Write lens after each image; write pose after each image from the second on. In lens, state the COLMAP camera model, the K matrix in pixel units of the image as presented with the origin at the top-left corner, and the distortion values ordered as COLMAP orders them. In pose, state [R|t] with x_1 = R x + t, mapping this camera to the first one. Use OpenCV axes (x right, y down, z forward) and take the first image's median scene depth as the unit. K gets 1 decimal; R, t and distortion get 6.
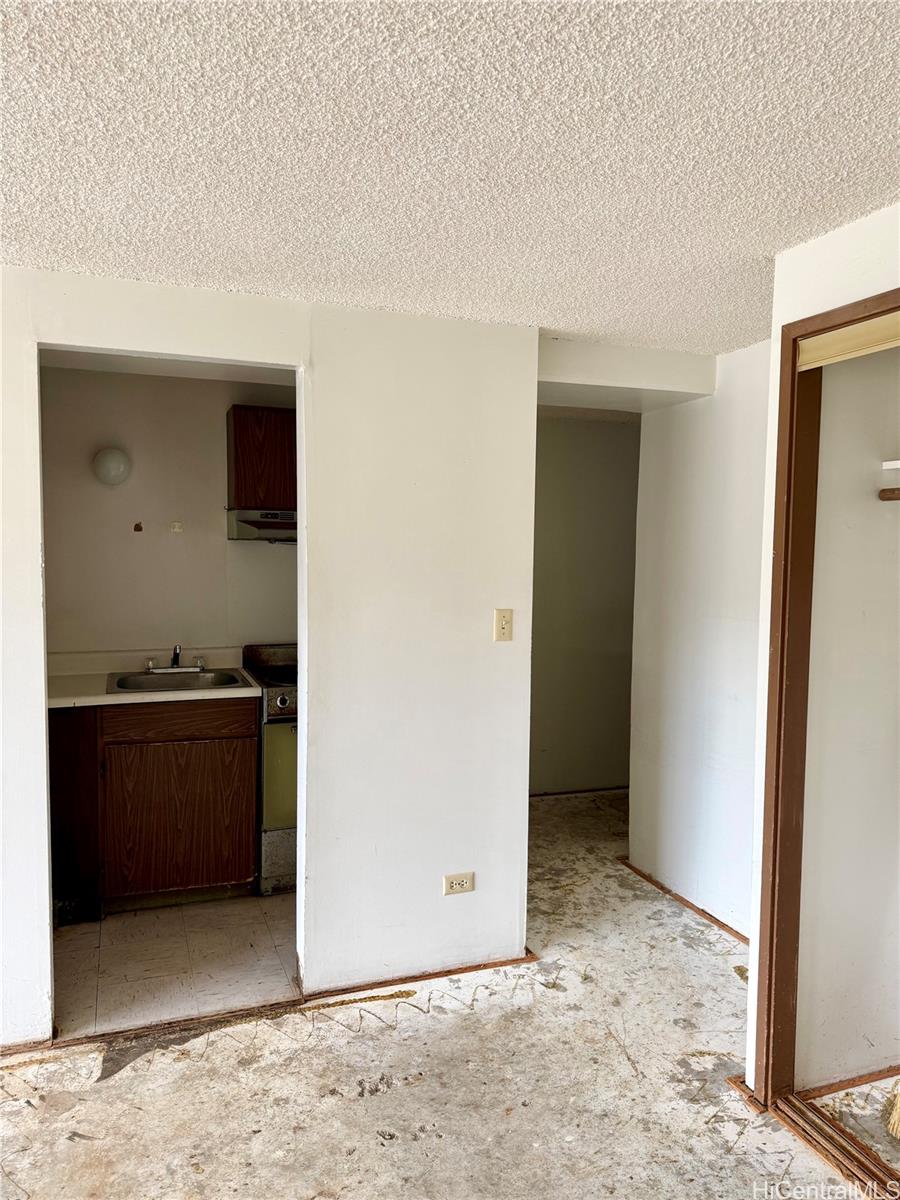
lens RADIAL K [[858.1, 0, 450.0], [0, 858.1, 600.0], [0, 0, 1]] dist [0.008312, -0.000890]
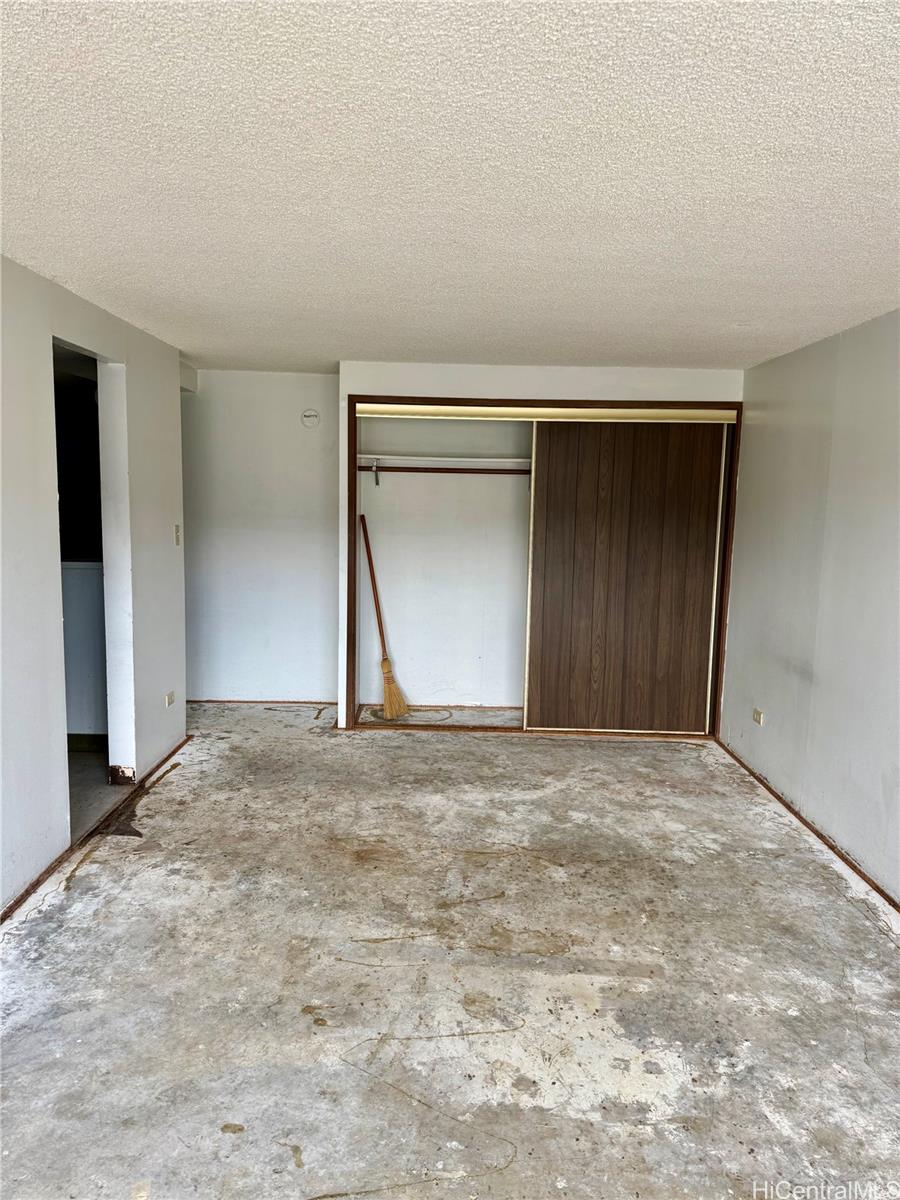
lens RADIAL K [[858.1, 0, 450.0], [0, 858.1, 600.0], [0, 0, 1]] dist [0.008312, -0.000890]
pose [[0.334049, -0.118308, 0.935101, -1.517486], [0.037262, 0.992973, 0.112319, -0.016450], [-0.941819, -0.002676, 0.336110, -0.038372]]
